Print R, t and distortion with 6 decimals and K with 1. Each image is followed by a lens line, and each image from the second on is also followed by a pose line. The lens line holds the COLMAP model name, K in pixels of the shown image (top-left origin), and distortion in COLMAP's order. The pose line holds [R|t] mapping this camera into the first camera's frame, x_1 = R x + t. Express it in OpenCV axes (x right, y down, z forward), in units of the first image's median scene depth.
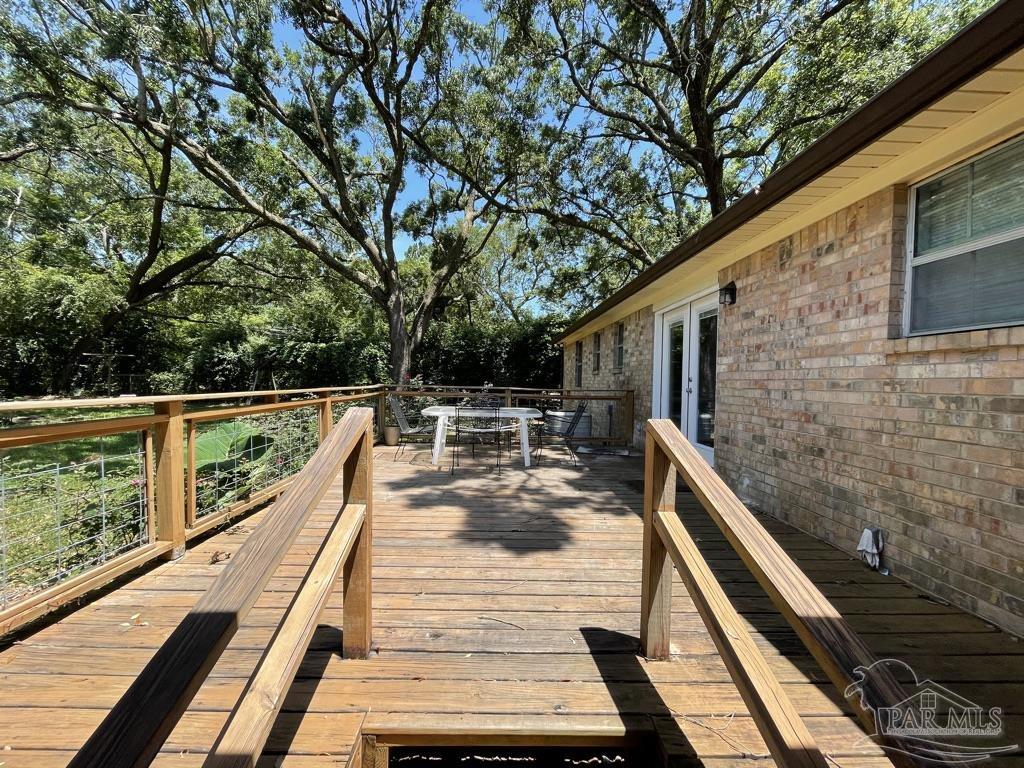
lens RADIAL K [[415.6, 0, 511.3], [0, 415.6, 389.7], [0, 0, 1]] dist [-0.002541, -0.000427]
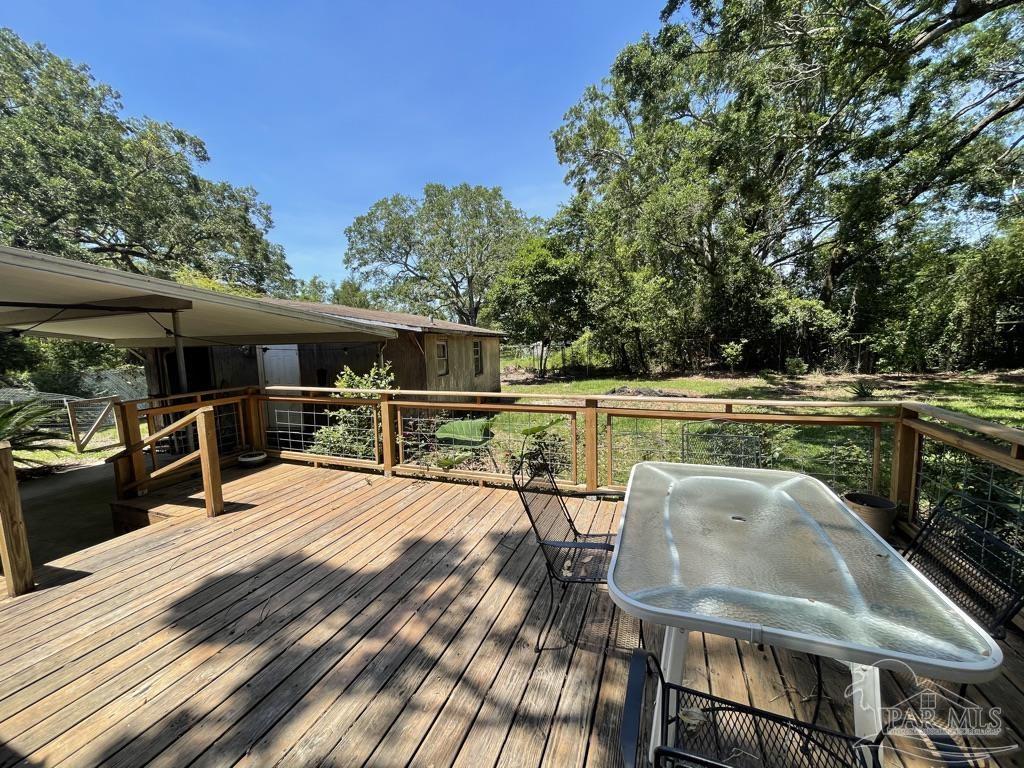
lens RADIAL K [[415.6, 0, 511.3], [0, 415.6, 389.7], [0, 0, 1]] dist [-0.002541, -0.000427]
pose [[-0.392189, 0.096579, -0.914801, 0.441477], [-0.004458, 0.994262, 0.106879, -0.128615], [0.919874, 0.045995, -0.389508, 1.471423]]
